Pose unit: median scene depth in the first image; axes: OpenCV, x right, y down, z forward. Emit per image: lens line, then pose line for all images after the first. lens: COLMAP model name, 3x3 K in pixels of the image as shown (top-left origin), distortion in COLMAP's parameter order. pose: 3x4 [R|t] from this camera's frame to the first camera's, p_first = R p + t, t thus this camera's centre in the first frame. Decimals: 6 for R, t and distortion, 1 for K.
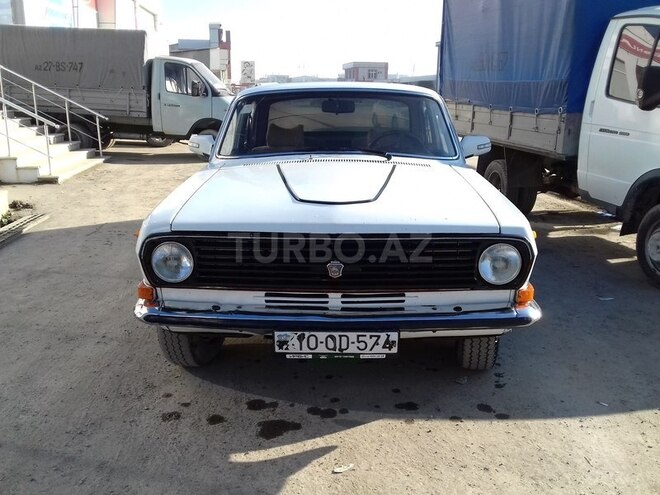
lens RADIAL K [[606.4, 0, 330.0], [0, 606.4, 247.5], [0, 0, 1]] dist [0.086994, -0.186246]
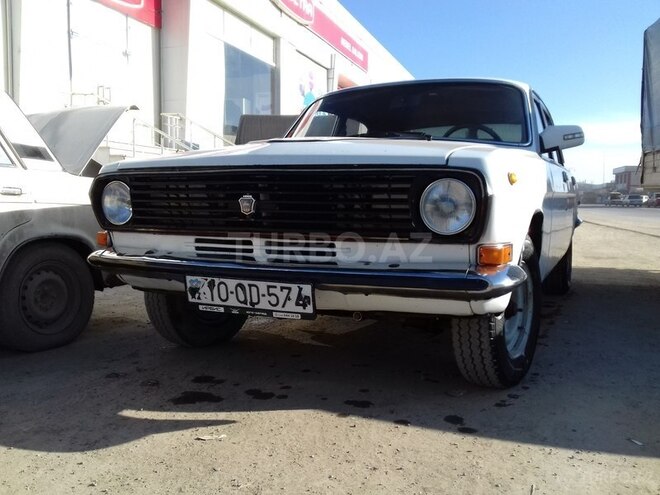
lens RADIAL K [[606.4, 0, 330.0], [0, 606.4, 247.5], [0, 0, 1]] dist [0.086994, -0.186246]
pose [[0.915400, 0.041906, -0.400359, 0.450066], [-0.106387, 0.984390, -0.140209, 0.198436], [0.388234, 0.170940, 0.905568, 0.268942]]
